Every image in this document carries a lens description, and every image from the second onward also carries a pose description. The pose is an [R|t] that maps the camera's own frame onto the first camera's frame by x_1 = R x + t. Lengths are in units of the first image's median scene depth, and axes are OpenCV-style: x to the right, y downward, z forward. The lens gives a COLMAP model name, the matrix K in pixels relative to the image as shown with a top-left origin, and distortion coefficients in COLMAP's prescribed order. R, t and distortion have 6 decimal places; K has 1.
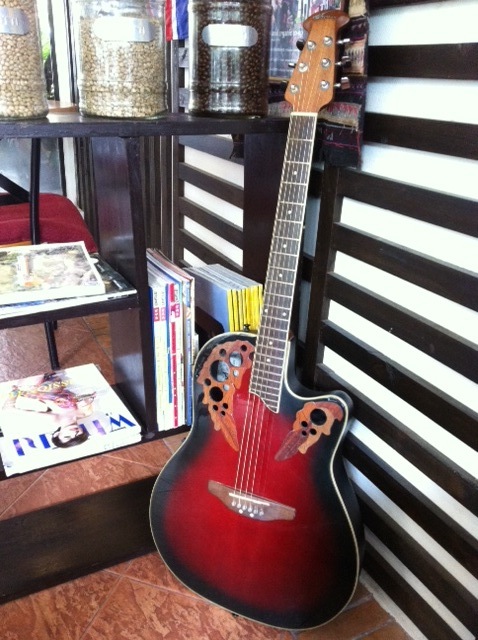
lens RADIAL K [[581.5, 0, 239.0], [0, 581.5, 320.0], [0, 0, 1]] dist [0.014733, -0.010899]
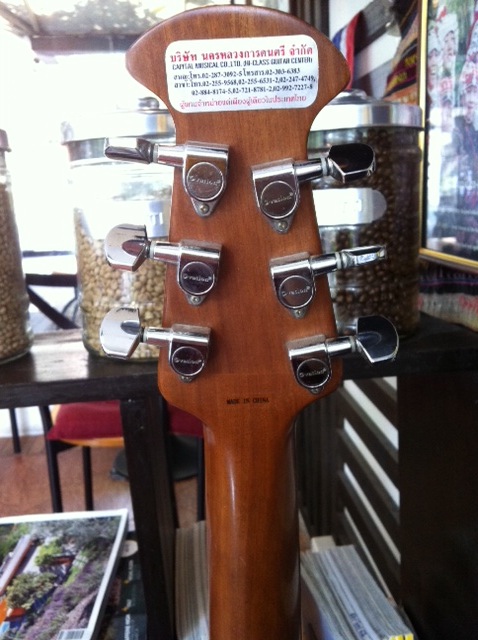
lens RADIAL K [[581.5, 0, 239.0], [0, 581.5, 320.0], [0, 0, 1]] dist [0.014733, -0.010899]
pose [[0.925252, 0.003765, -0.379335, 0.109807], [-0.074180, 0.982442, -0.171184, -0.269188], [0.372030, 0.186528, 0.909286, 0.462412]]
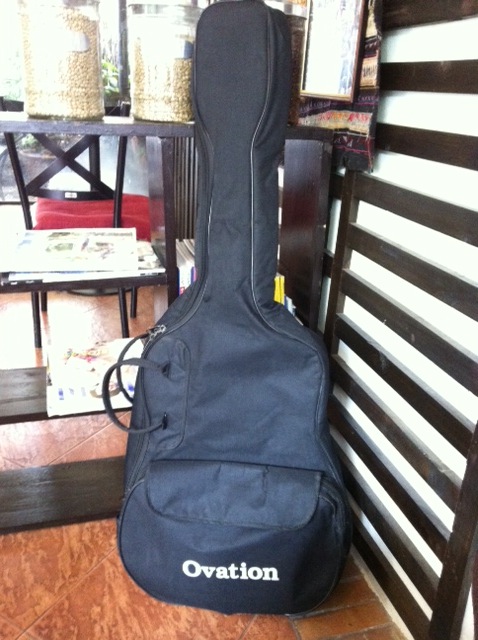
lens RADIAL K [[567.1, 0, 229.5], [0, 567.1, 318.6], [0, 0, 1]] dist [0.144325, -0.315103]
pose [[0.979861, 0.085780, -0.180317, 0.162601], [-0.090135, 0.995800, -0.016087, 0.052951], [0.178179, 0.032016, 0.983477, -0.101602]]
